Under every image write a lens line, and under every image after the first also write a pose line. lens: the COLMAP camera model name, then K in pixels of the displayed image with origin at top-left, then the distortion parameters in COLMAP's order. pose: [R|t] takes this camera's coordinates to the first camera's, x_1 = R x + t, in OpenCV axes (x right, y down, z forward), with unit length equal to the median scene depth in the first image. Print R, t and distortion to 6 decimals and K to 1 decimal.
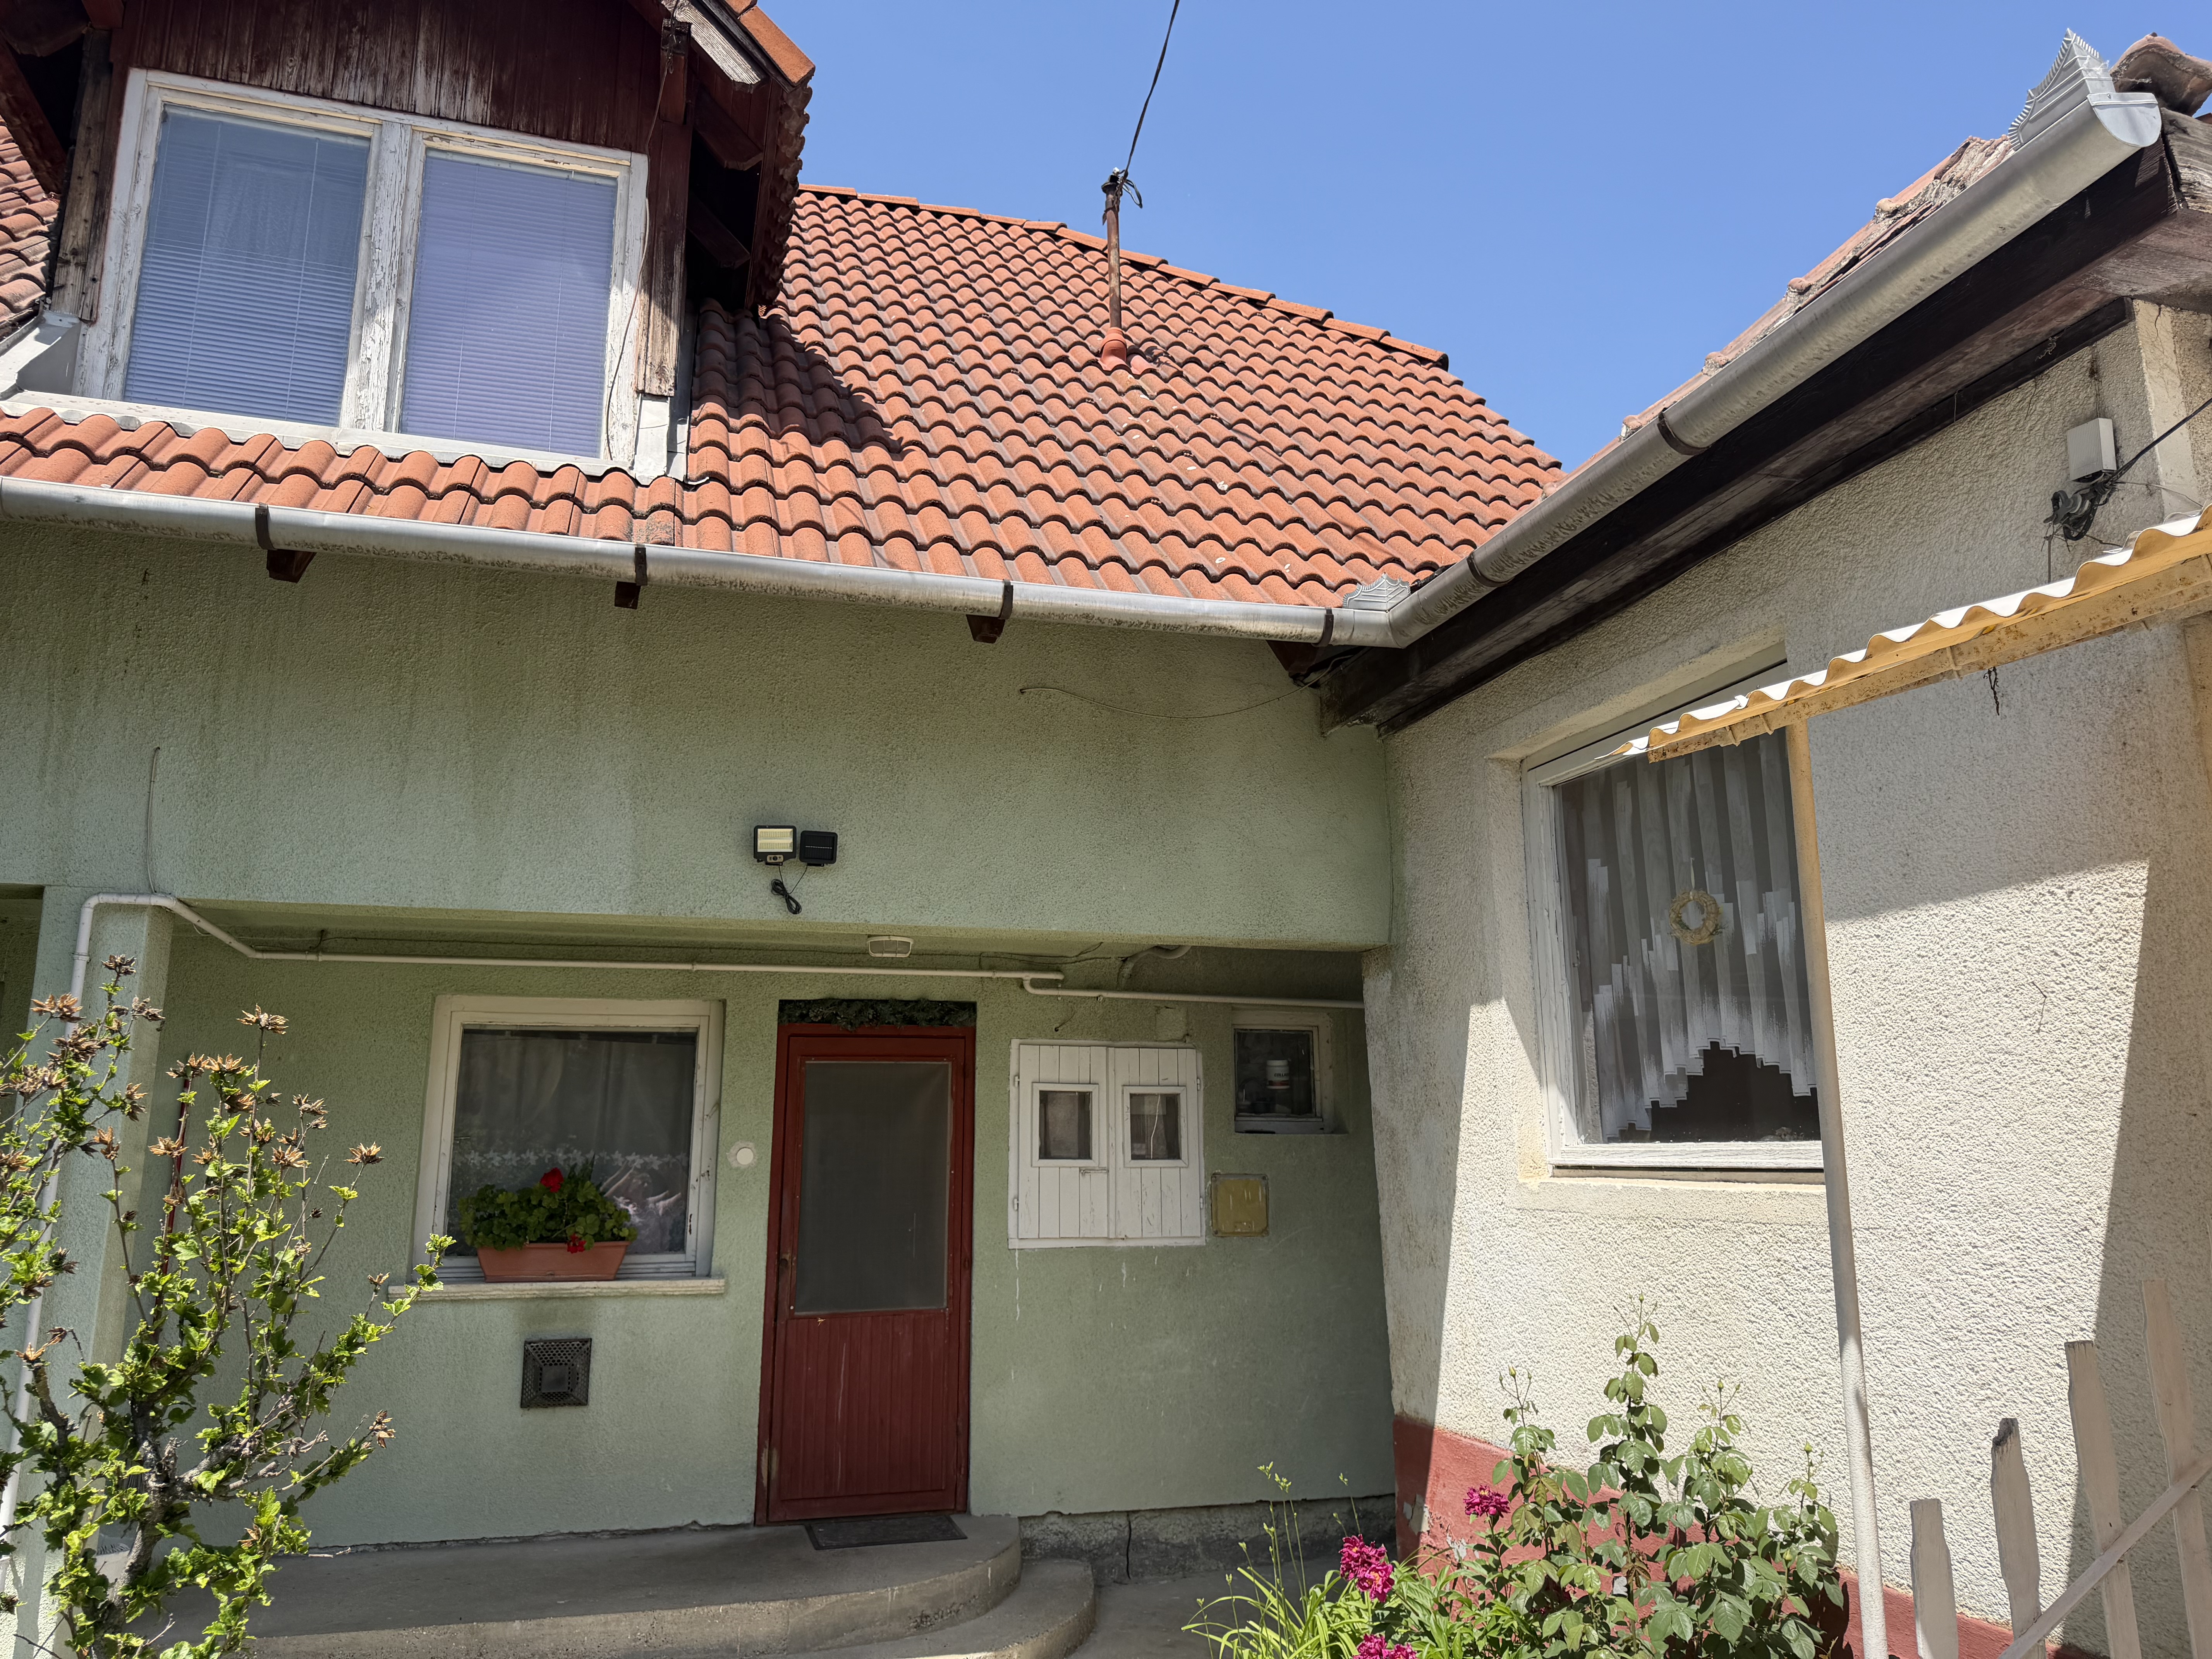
lens RADIAL K [[1552.4, 0, 1104.4], [0, 1552.4, 823.0], [0, 0, 1]] dist [0.000938, -0.000111]
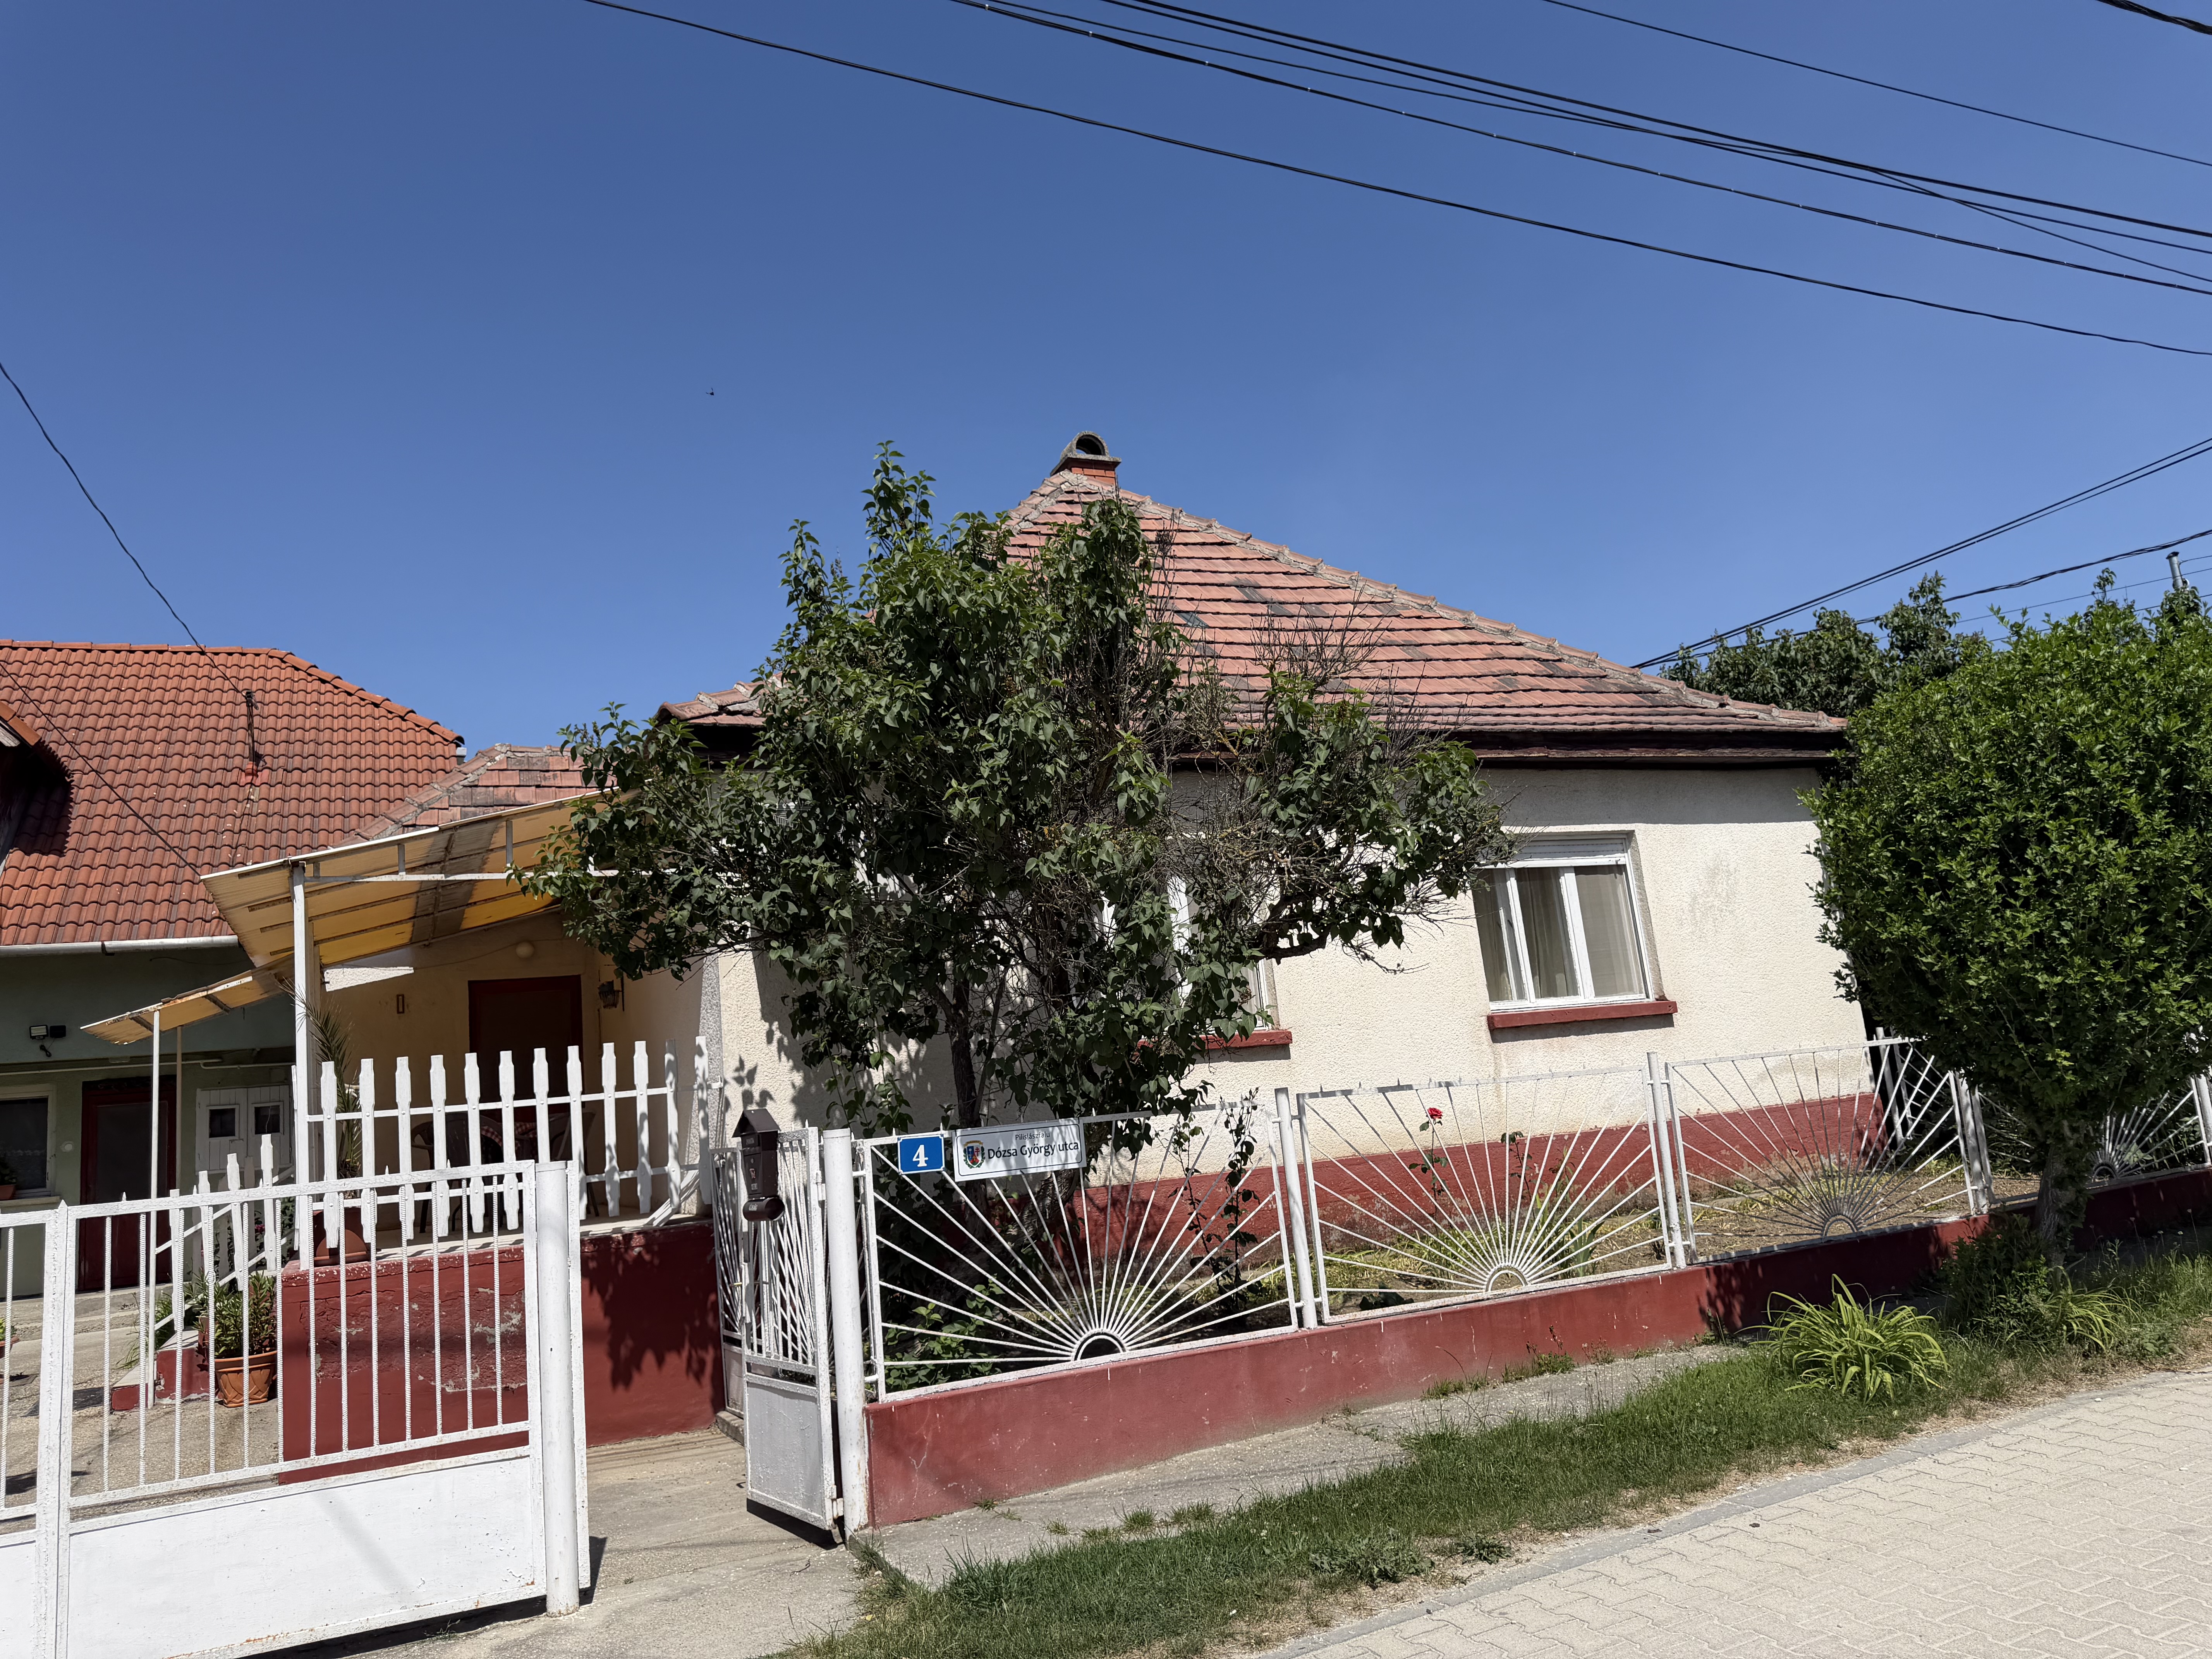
lens RADIAL K [[1552.4, 0, 1108.4], [0, 1552.4, 837.0], [0, 0, 1]] dist [0.000938, -0.000111]
pose [[0.991139, -0.061049, 0.117969, 1.121168], [0.056041, 0.997400, 0.045316, -0.288681], [-0.120428, -0.038303, 0.991983, -1.588142]]
